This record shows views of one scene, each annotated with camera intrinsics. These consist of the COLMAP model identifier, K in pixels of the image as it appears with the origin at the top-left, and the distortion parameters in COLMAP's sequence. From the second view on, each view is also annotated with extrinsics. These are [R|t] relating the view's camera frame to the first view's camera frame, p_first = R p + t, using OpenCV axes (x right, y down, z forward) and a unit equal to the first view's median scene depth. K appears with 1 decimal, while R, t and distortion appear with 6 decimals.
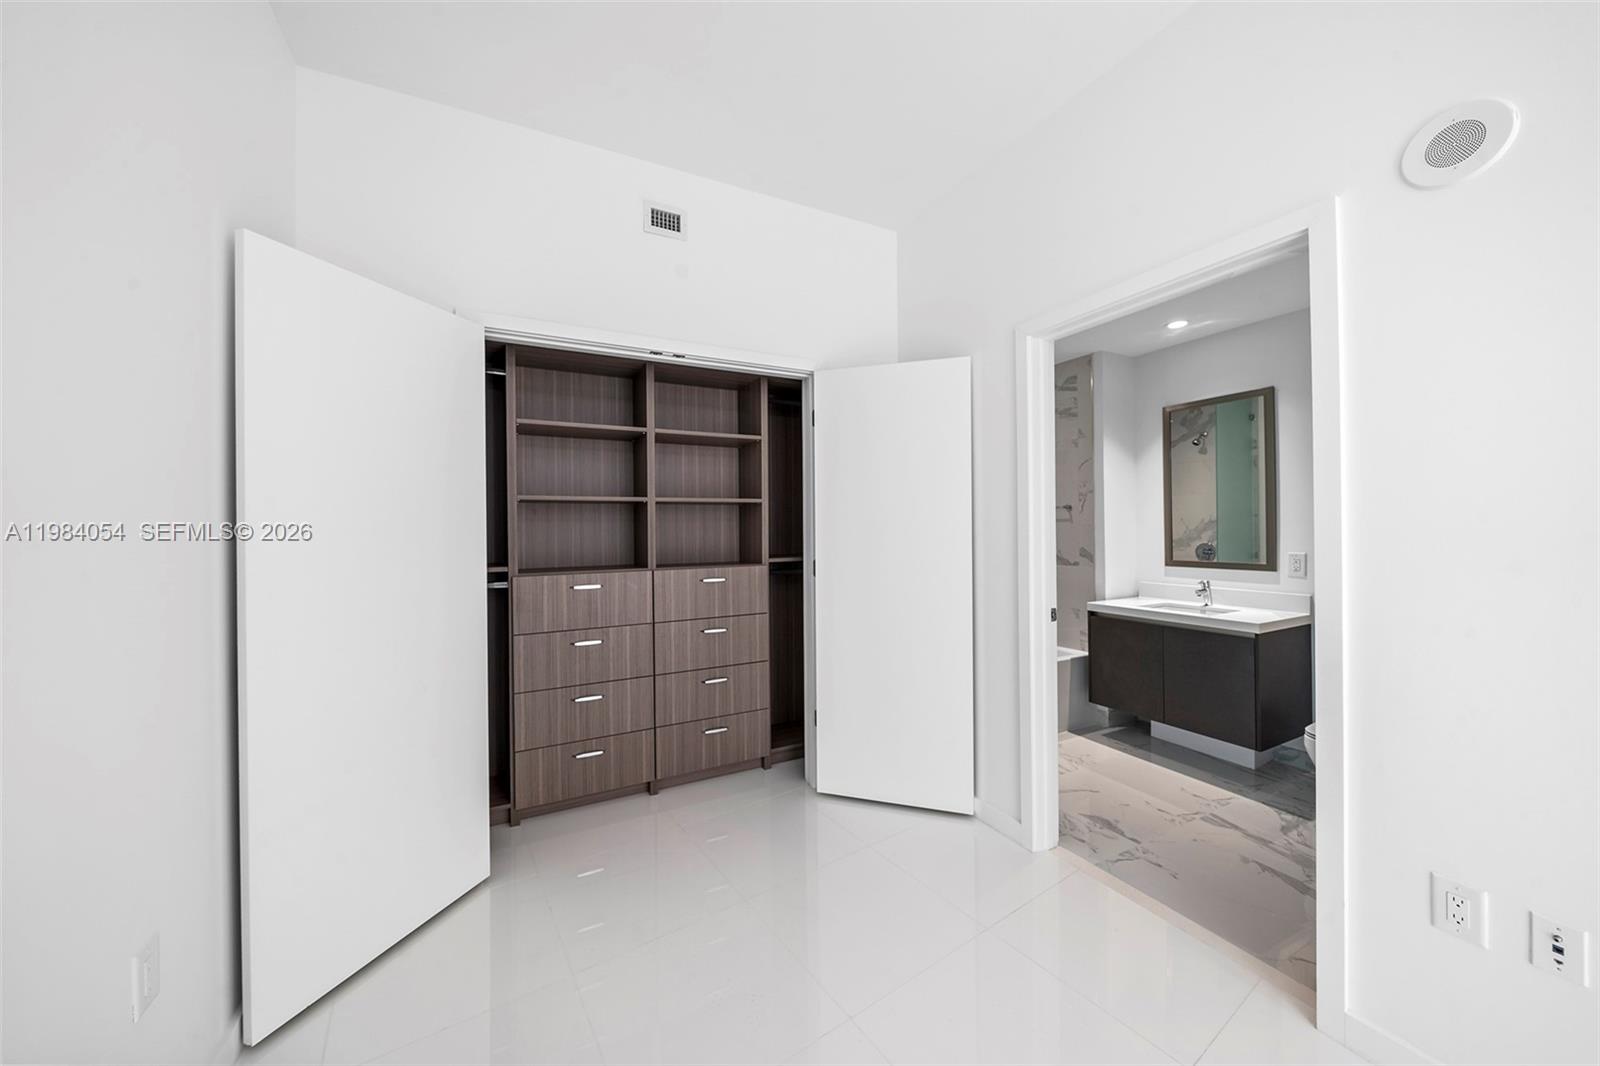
lens RADIAL K [[553.9, 0, 794.0], [0, 553.9, 529.1], [0, 0, 1]] dist [-0.000145, 0.000052]
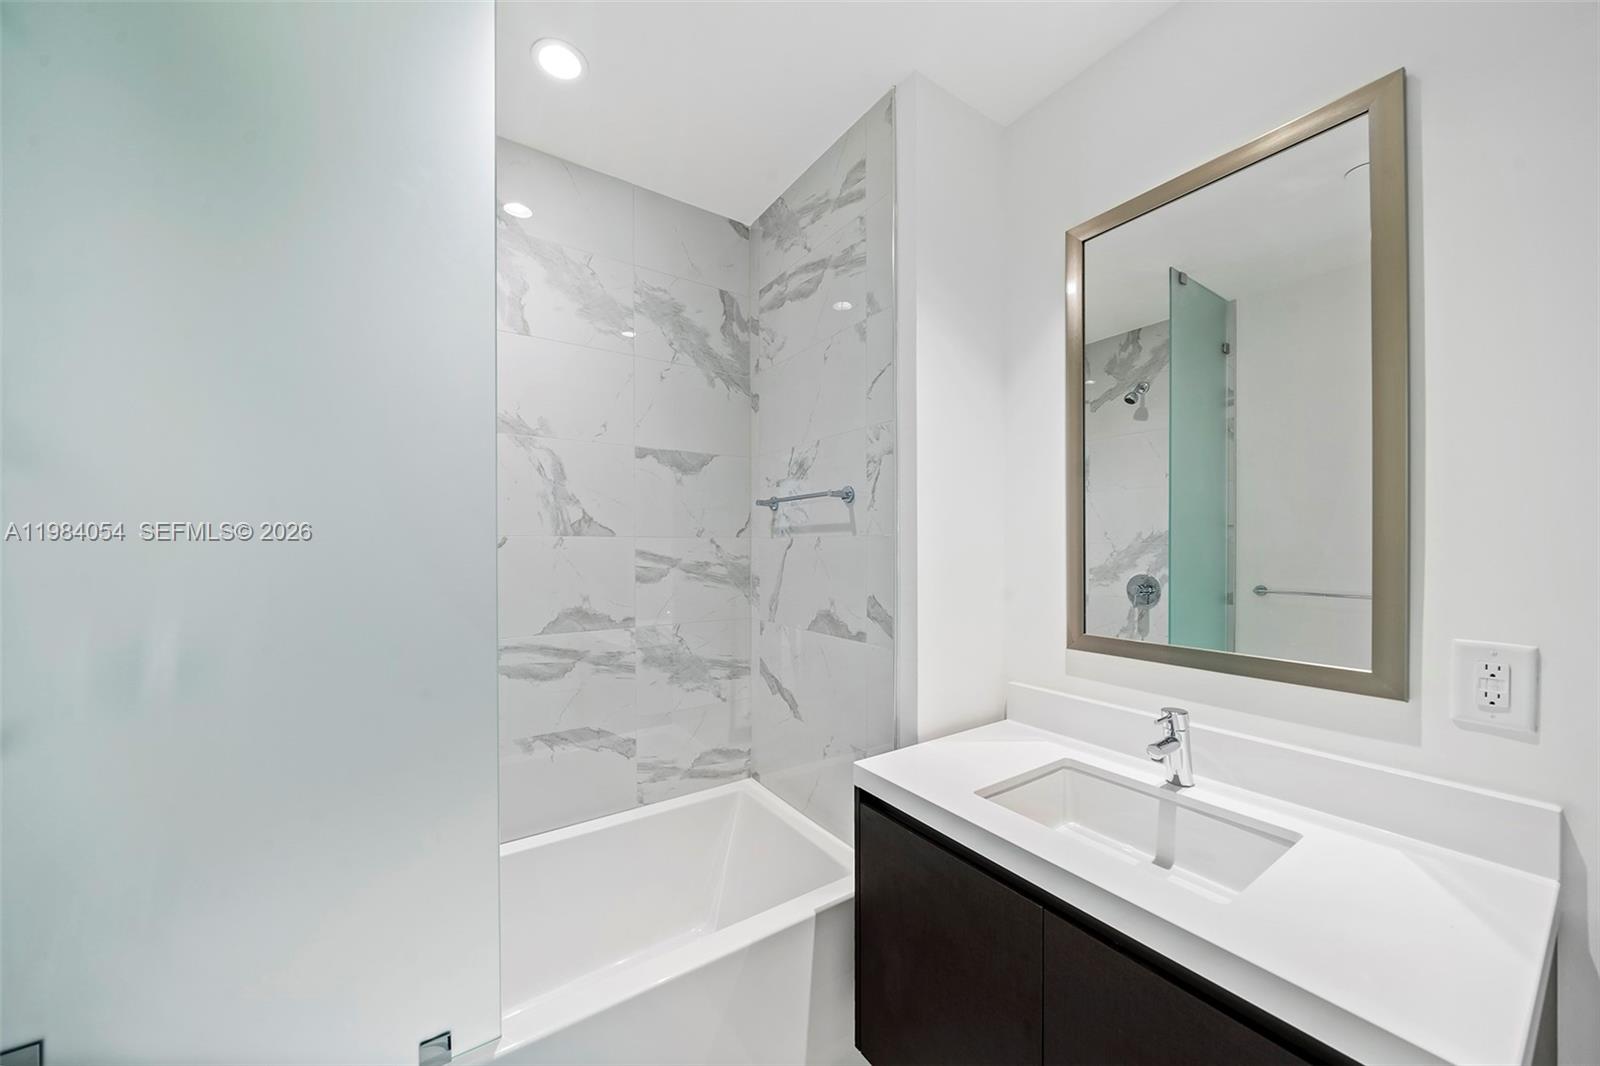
lens RADIAL K [[566.7, 0, 804.8], [0, 566.7, 546.7], [0, 0, 1]] dist [-0.000882, -0.000033]
pose [[0.992015, 0.009249, 0.125777, 0.419101], [-0.009555, 0.999953, 0.001829, -0.001955], [-0.125755, -0.003016, 0.992057, 0.604541]]
